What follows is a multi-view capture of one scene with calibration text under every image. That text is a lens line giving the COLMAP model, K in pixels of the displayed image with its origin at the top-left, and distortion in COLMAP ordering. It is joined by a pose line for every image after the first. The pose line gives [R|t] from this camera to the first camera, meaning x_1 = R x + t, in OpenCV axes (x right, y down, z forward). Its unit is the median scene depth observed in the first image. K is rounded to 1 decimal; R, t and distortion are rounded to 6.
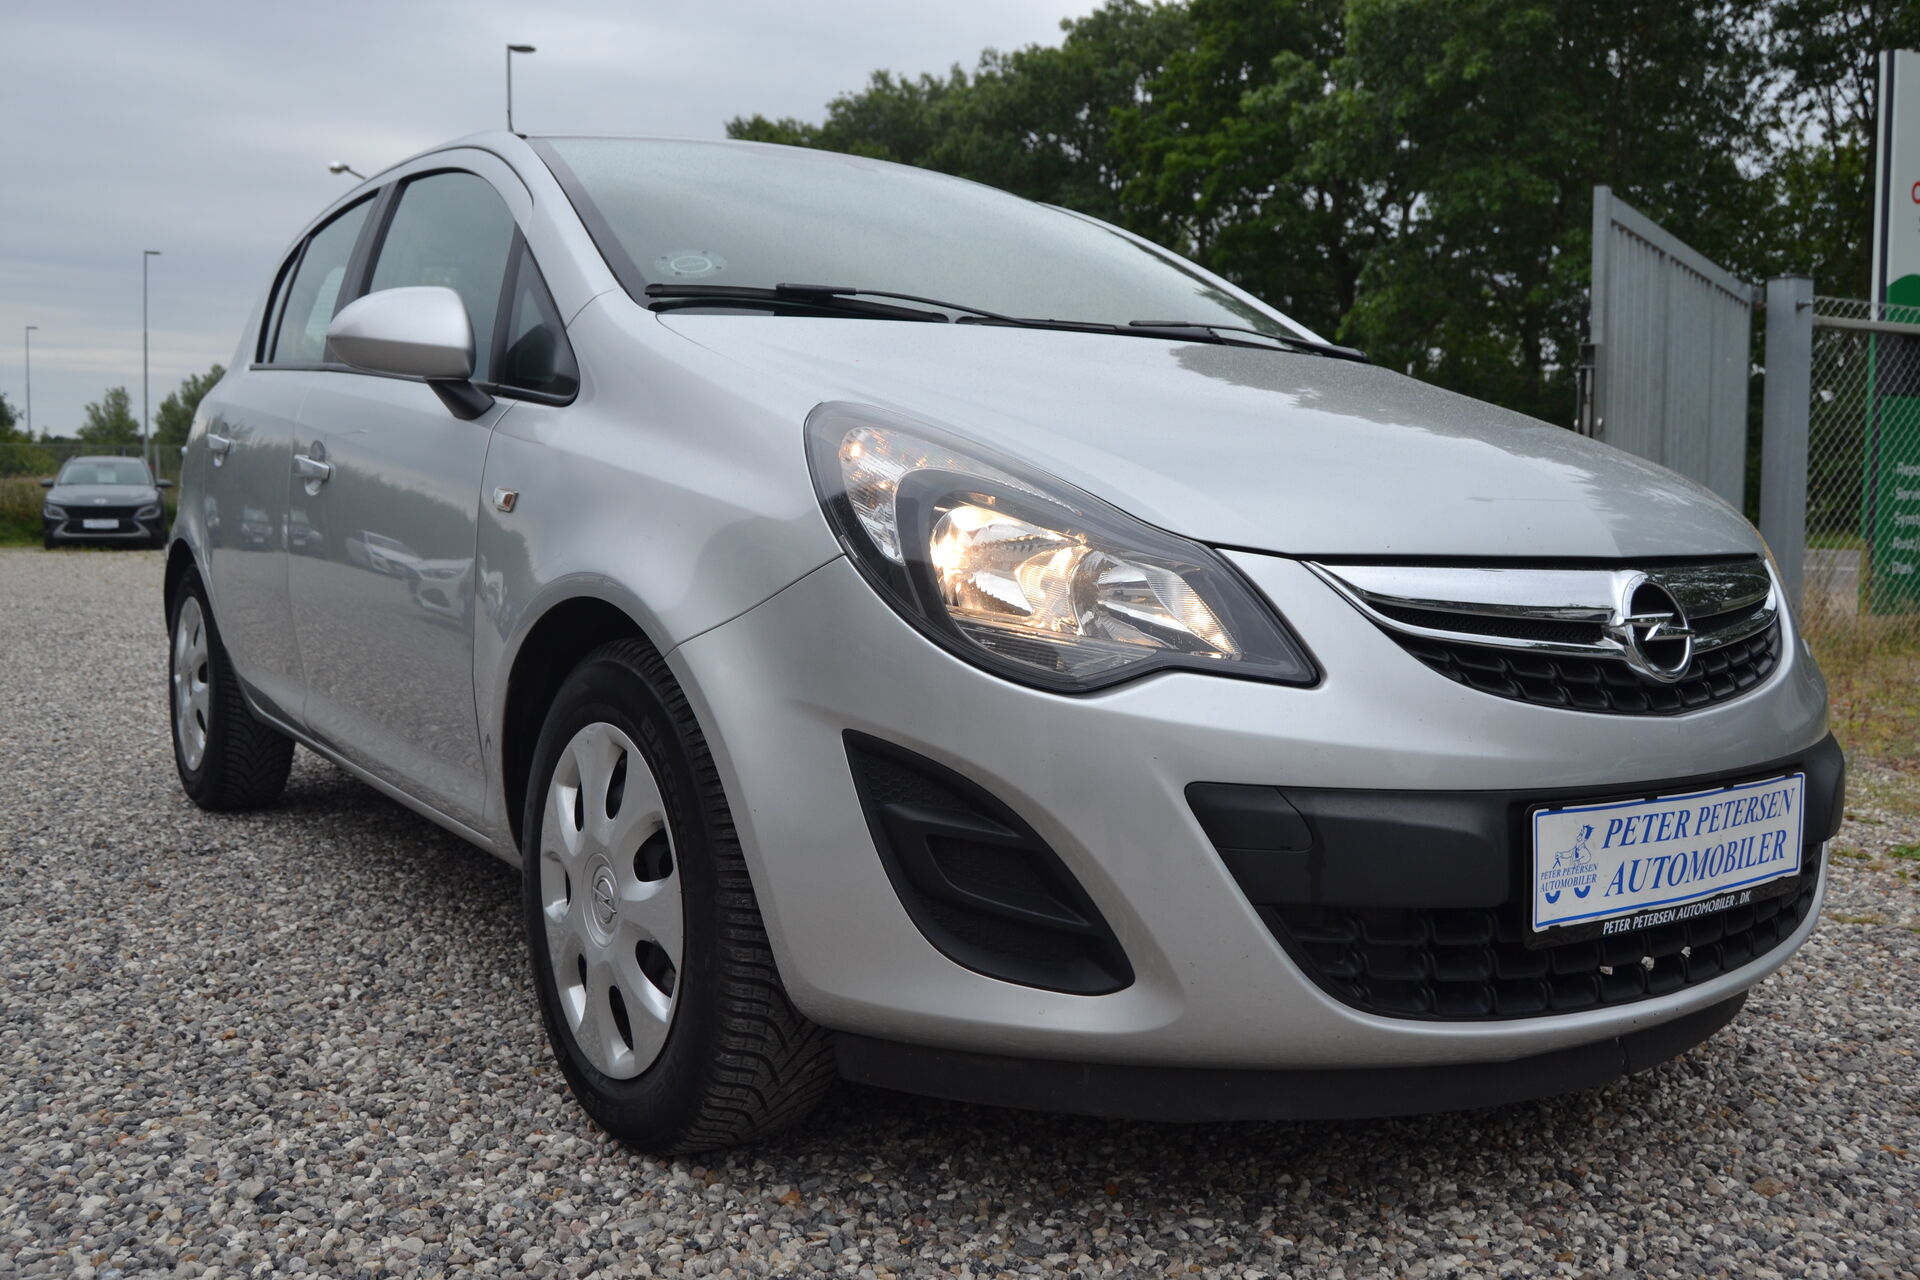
lens RADIAL K [[1742.4, 0, 947.7], [0, 1742.4, 636.7], [0, 0, 1]] dist [-0.079517, 0.031718]
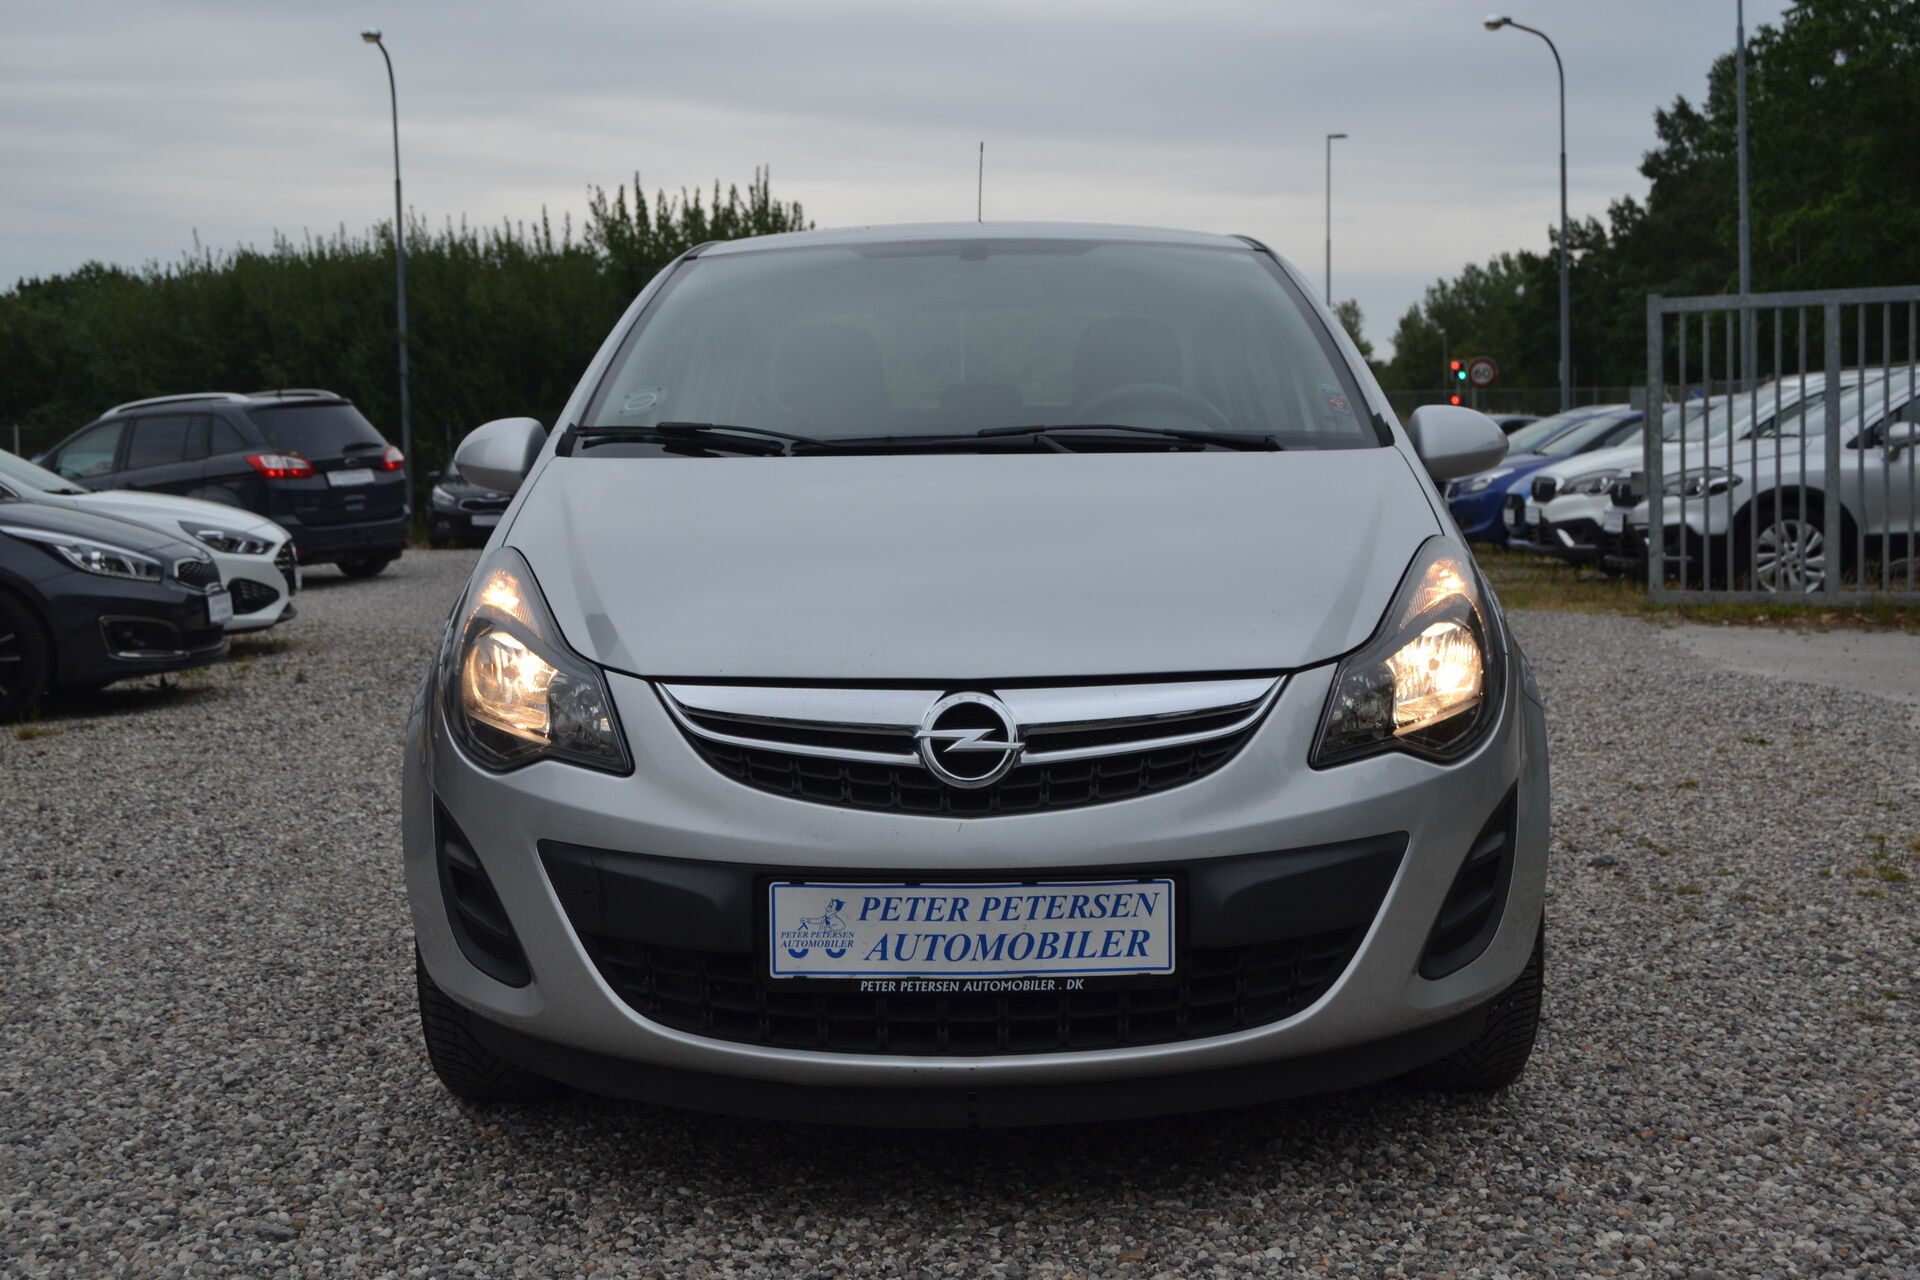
lens RADIAL K [[2445.2, 0, 970.1], [0, 2445.2, 651.3], [0, 0, 1]] dist [-0.043160, 0.000000]
pose [[0.822926, 0.026380, -0.567536, 1.214138], [-0.021927, 0.999652, 0.014673, -0.082071], [0.567726, 0.000370, 0.823218, -0.333703]]
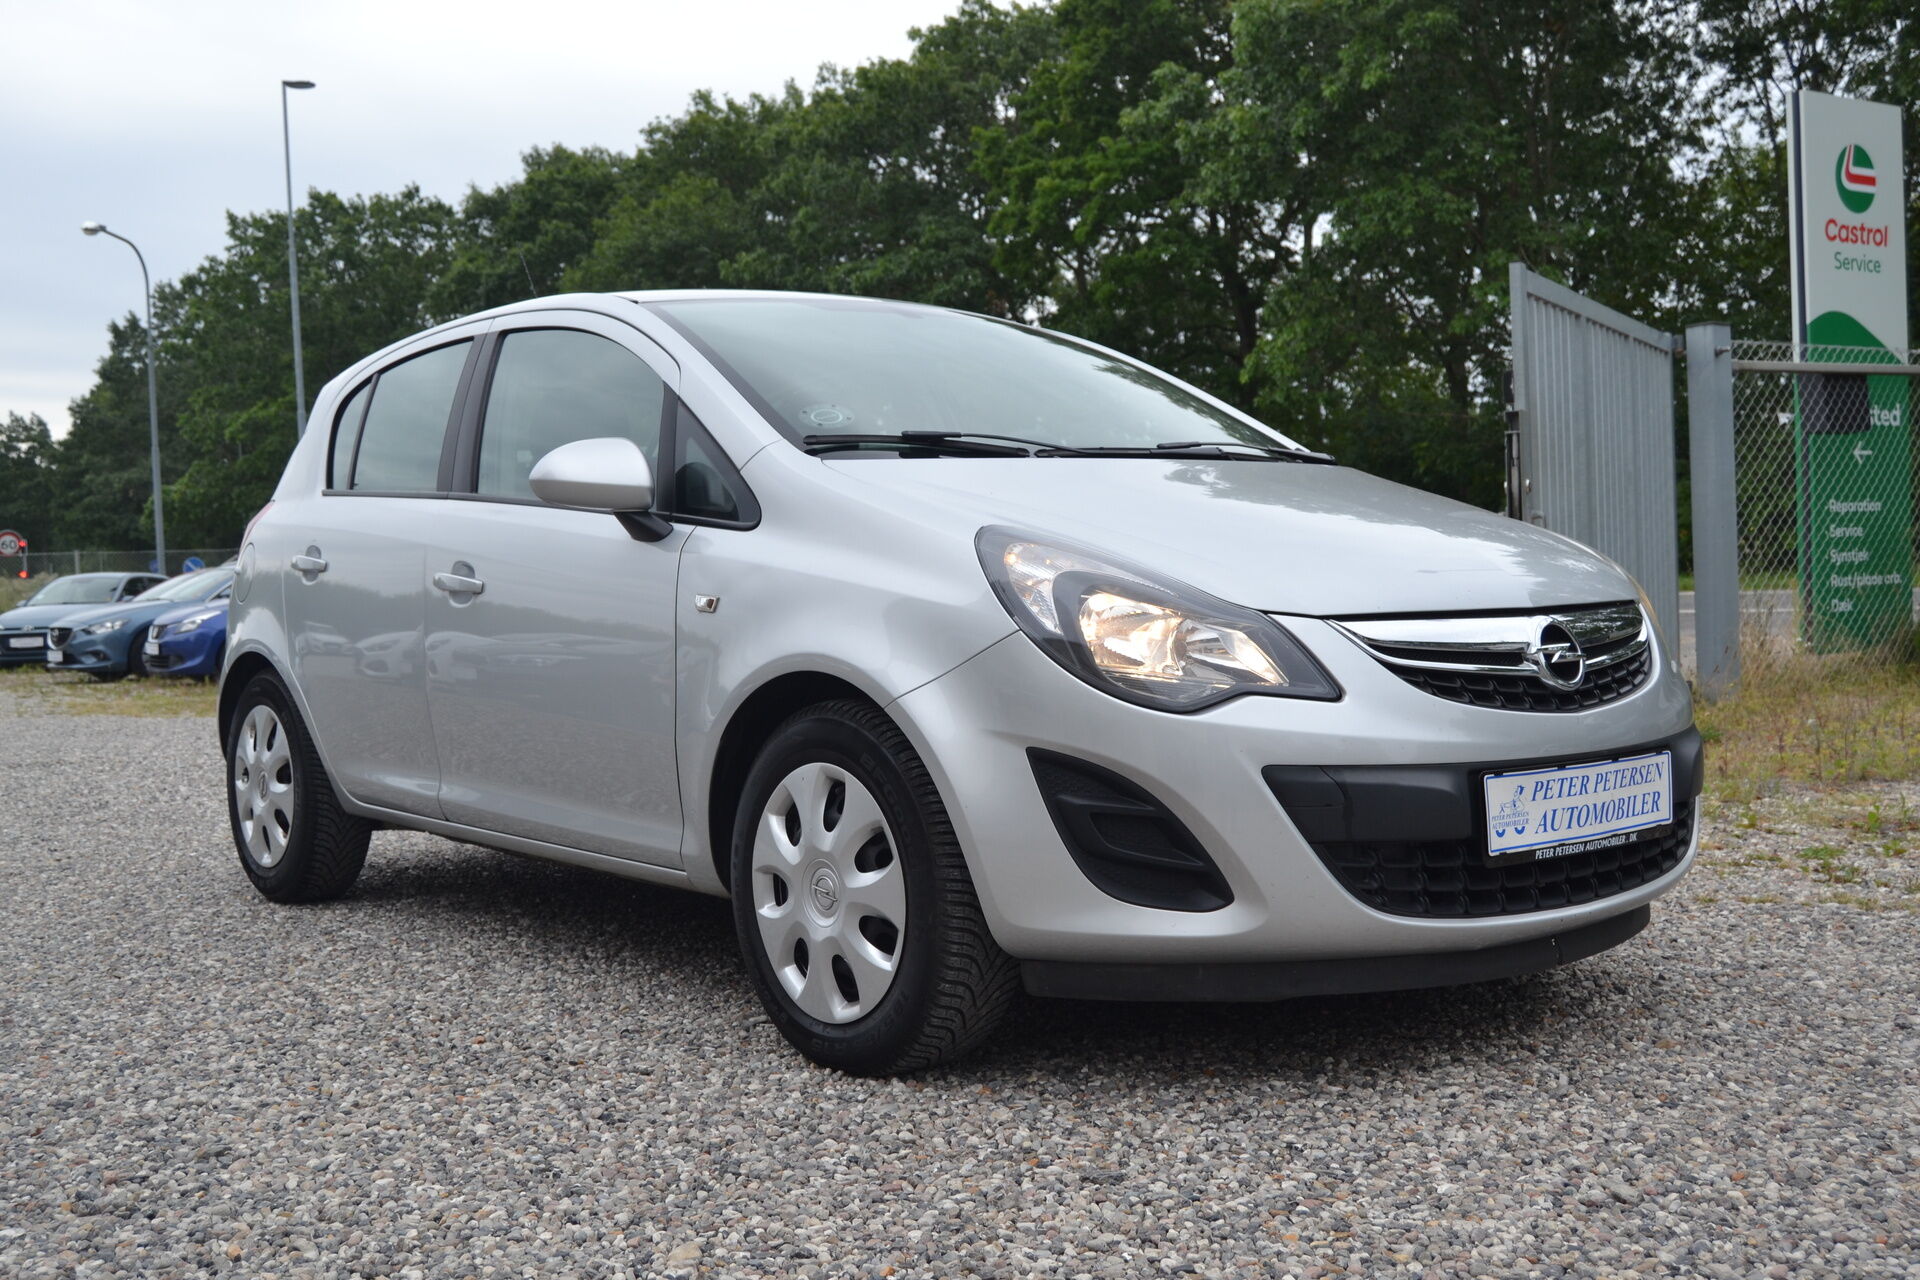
lens RADIAL K [[2052.3, 0, 952.5], [0, 2052.3, 632.7], [0, 0, 1]] dist [-0.055826, 0.000000]
pose [[0.995885, -0.047185, 0.077376, -0.214321], [0.051069, 0.997492, -0.049008, 0.032068], [-0.074870, 0.052757, 0.995797, -0.628871]]
